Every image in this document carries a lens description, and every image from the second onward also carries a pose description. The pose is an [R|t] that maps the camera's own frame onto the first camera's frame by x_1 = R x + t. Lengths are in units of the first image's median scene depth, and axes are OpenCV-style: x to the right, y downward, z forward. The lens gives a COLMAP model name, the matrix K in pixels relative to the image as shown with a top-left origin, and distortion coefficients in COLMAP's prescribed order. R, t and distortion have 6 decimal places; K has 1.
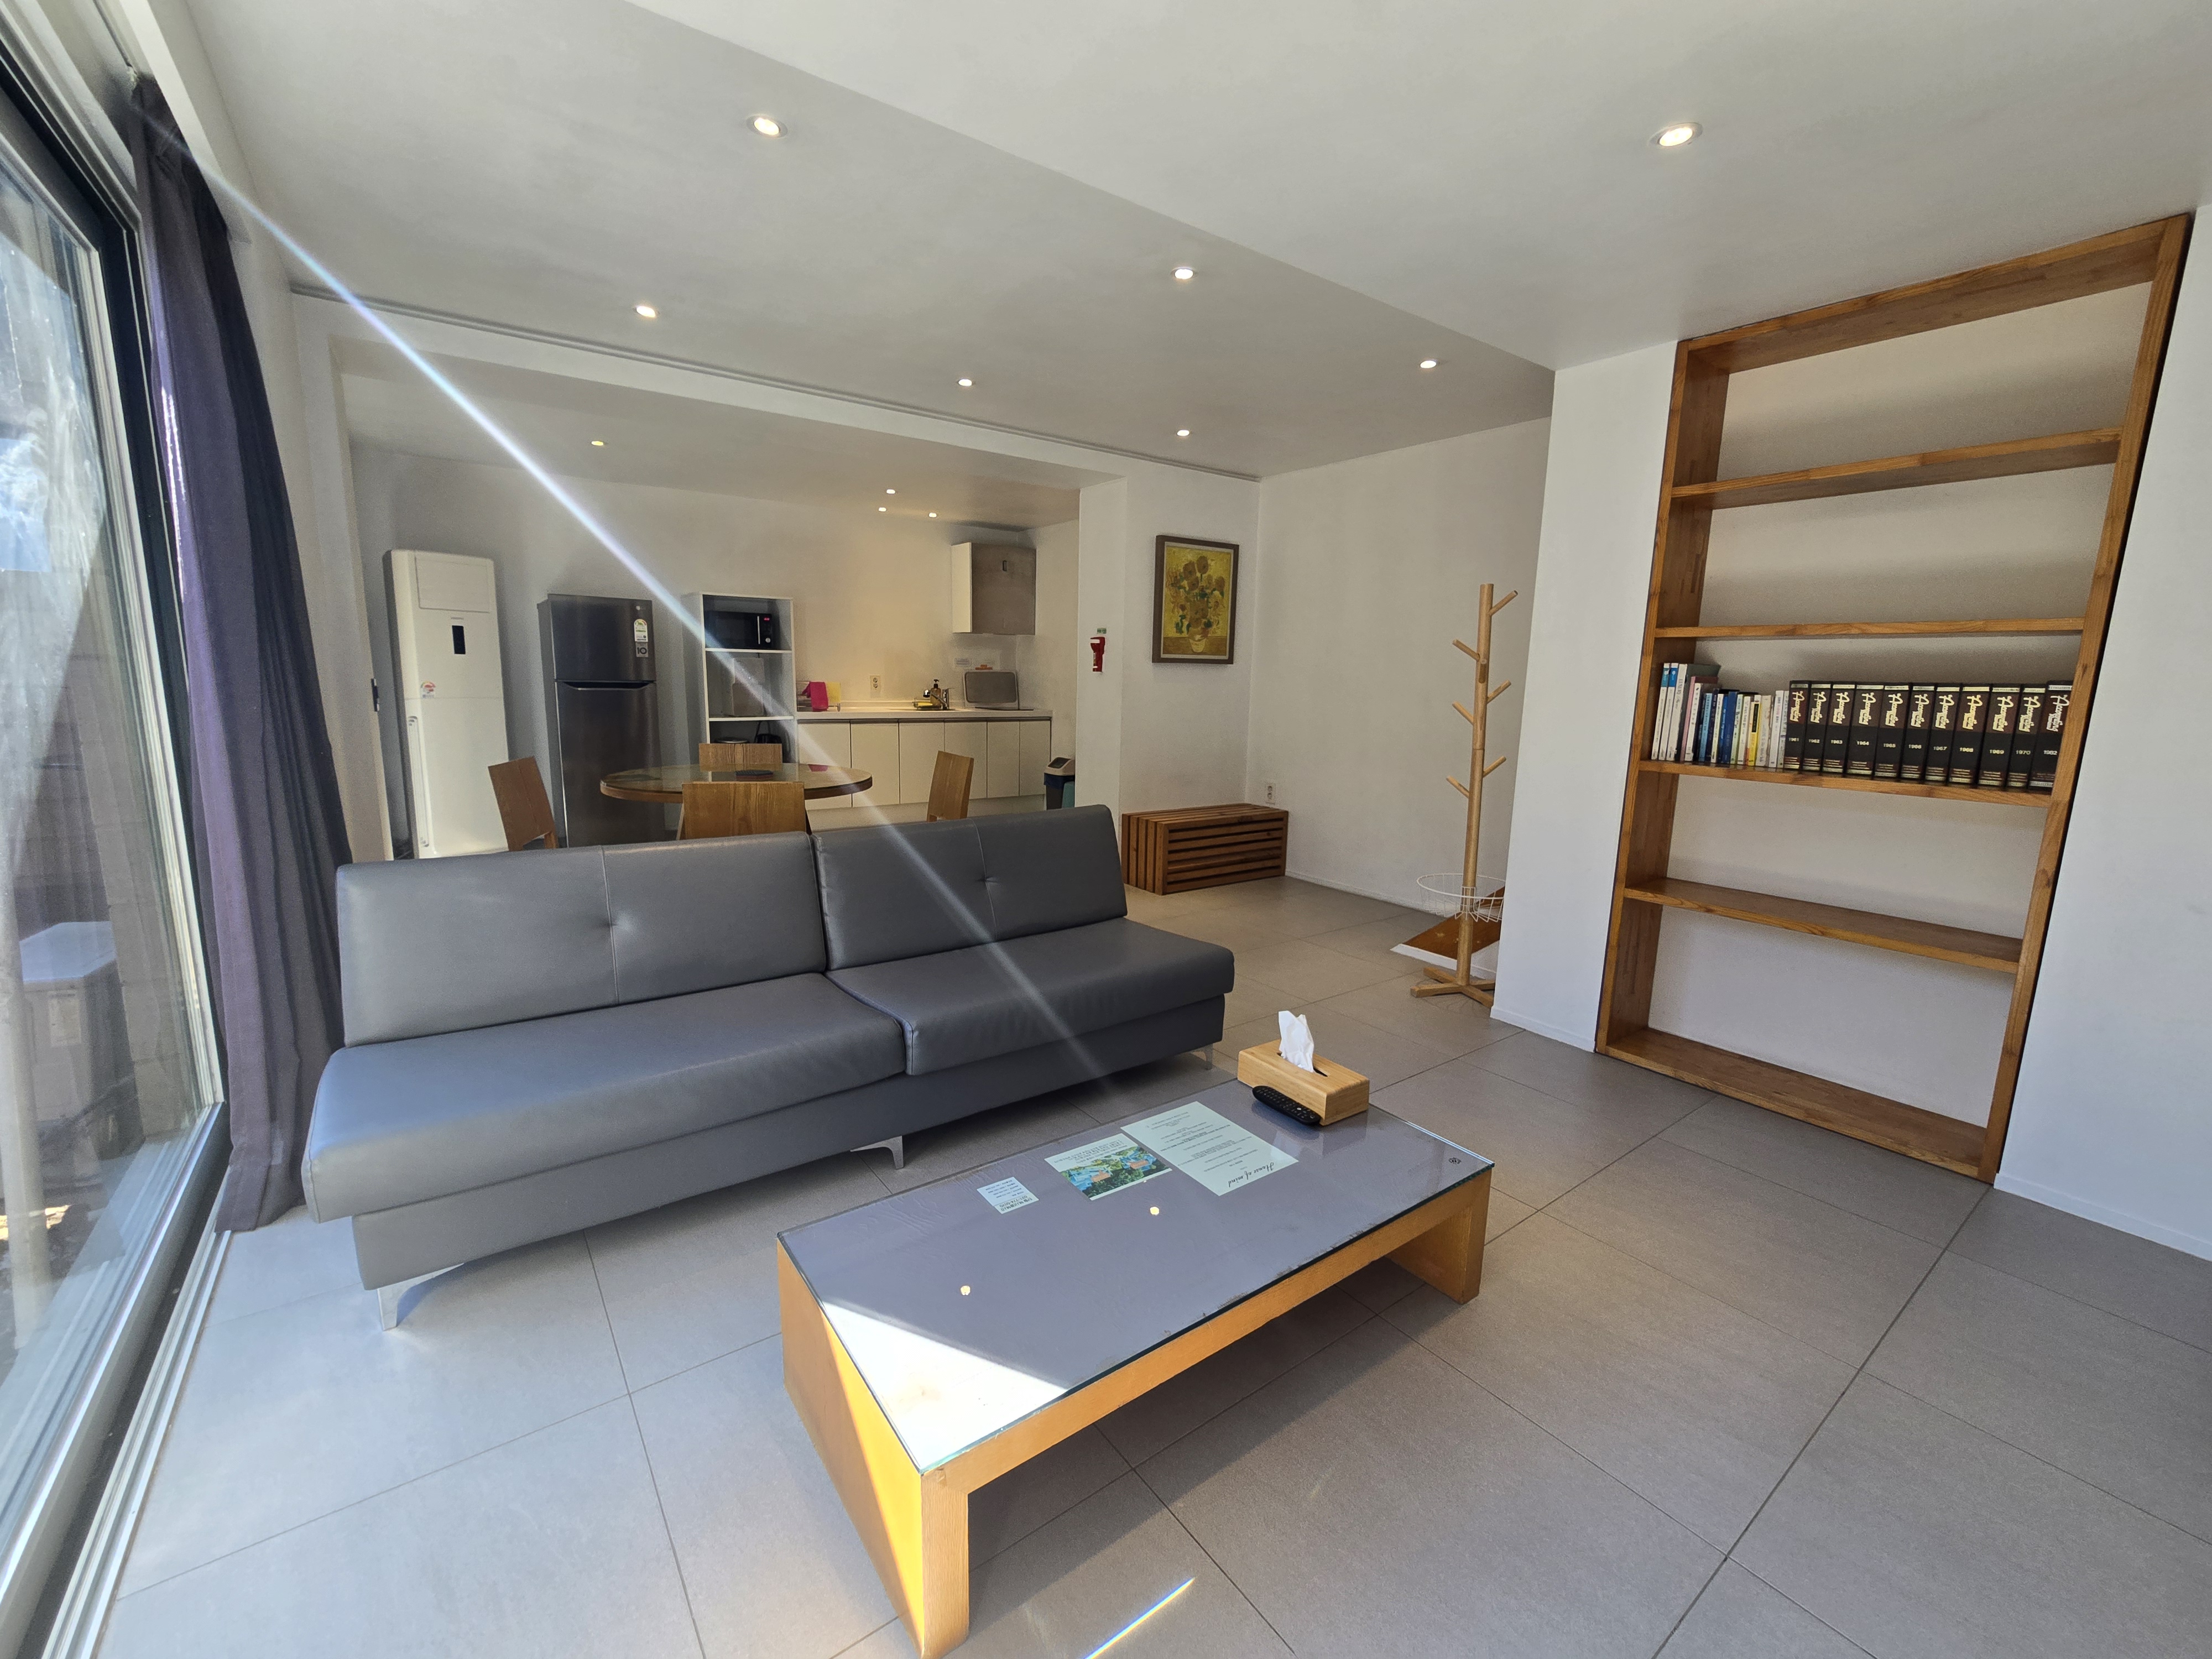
lens RADIAL K [[894.1, 0, 1096.2], [0, 894.1, 819.5], [0, 0, 1]] dist [-0.001775, -0.000054]
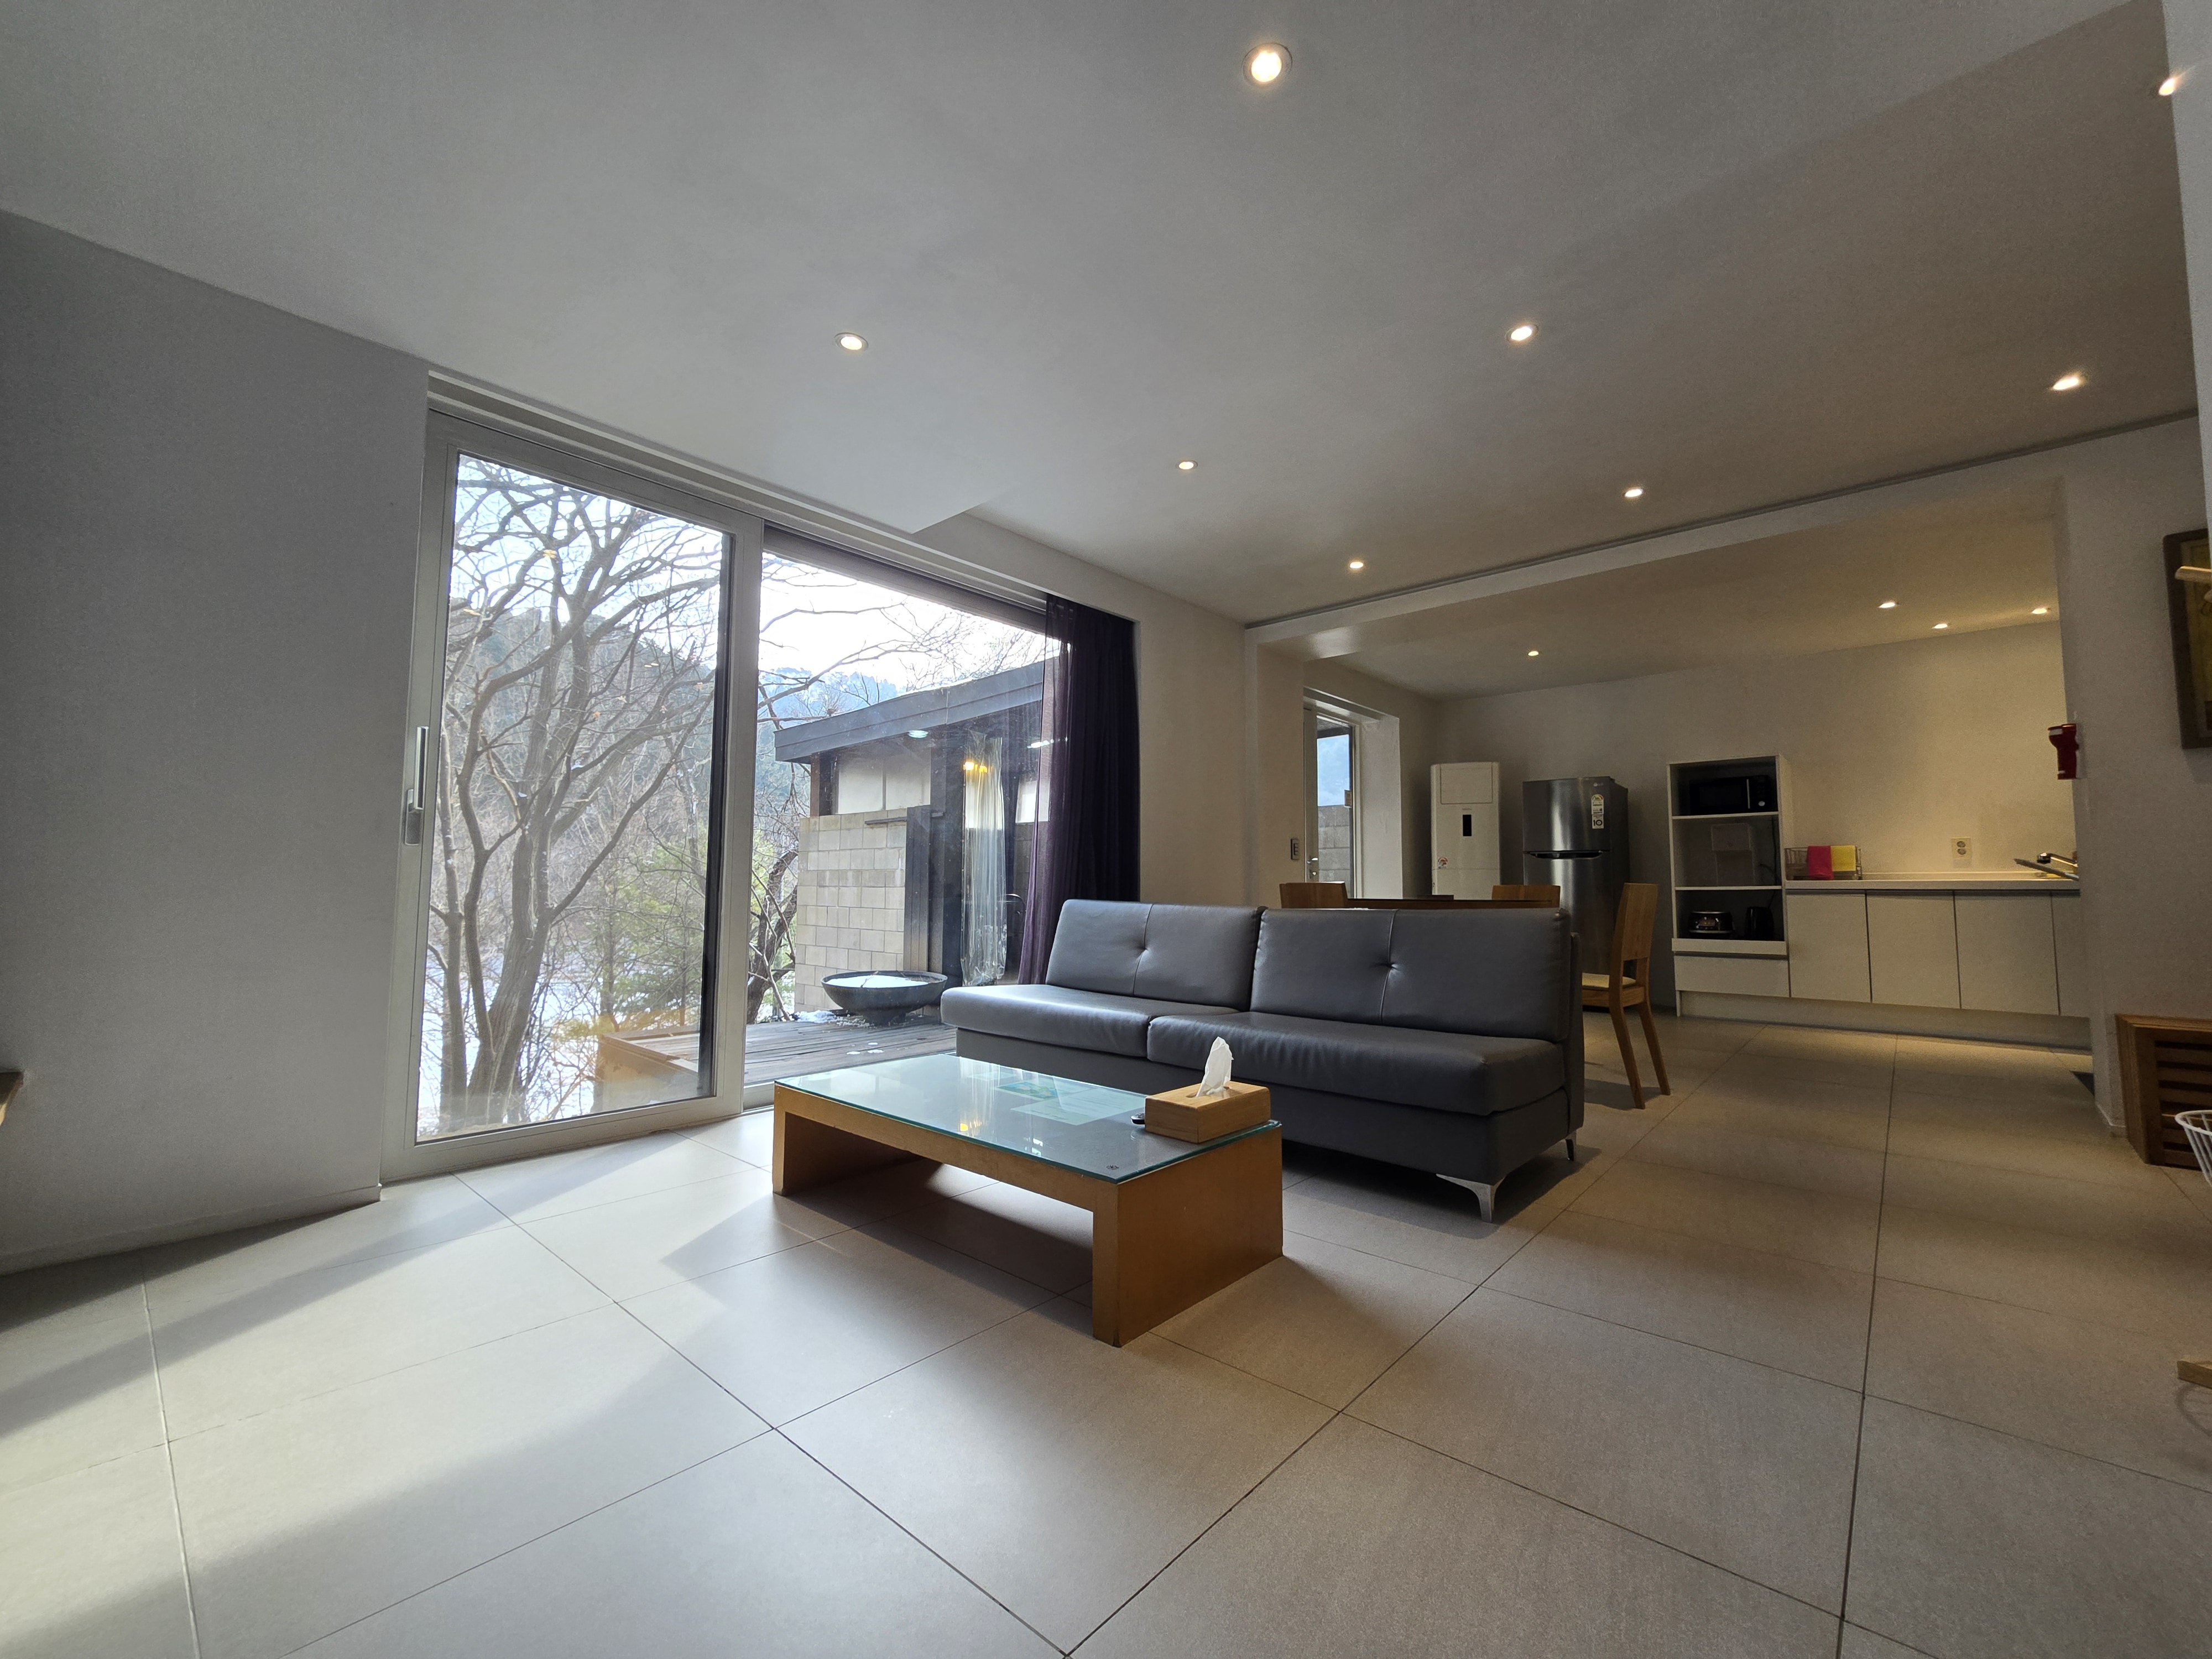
lens RADIAL K [[894.1, 0, 1100.1], [0, 894.1, 829.3], [0, 0, 1]] dist [-0.001775, -0.000054]
pose [[0.219024, -0.086527, -0.971875, 0.436024], [-0.157793, 0.979808, -0.122794, 0.048892], [0.962876, 0.180249, 0.200948, 0.226518]]
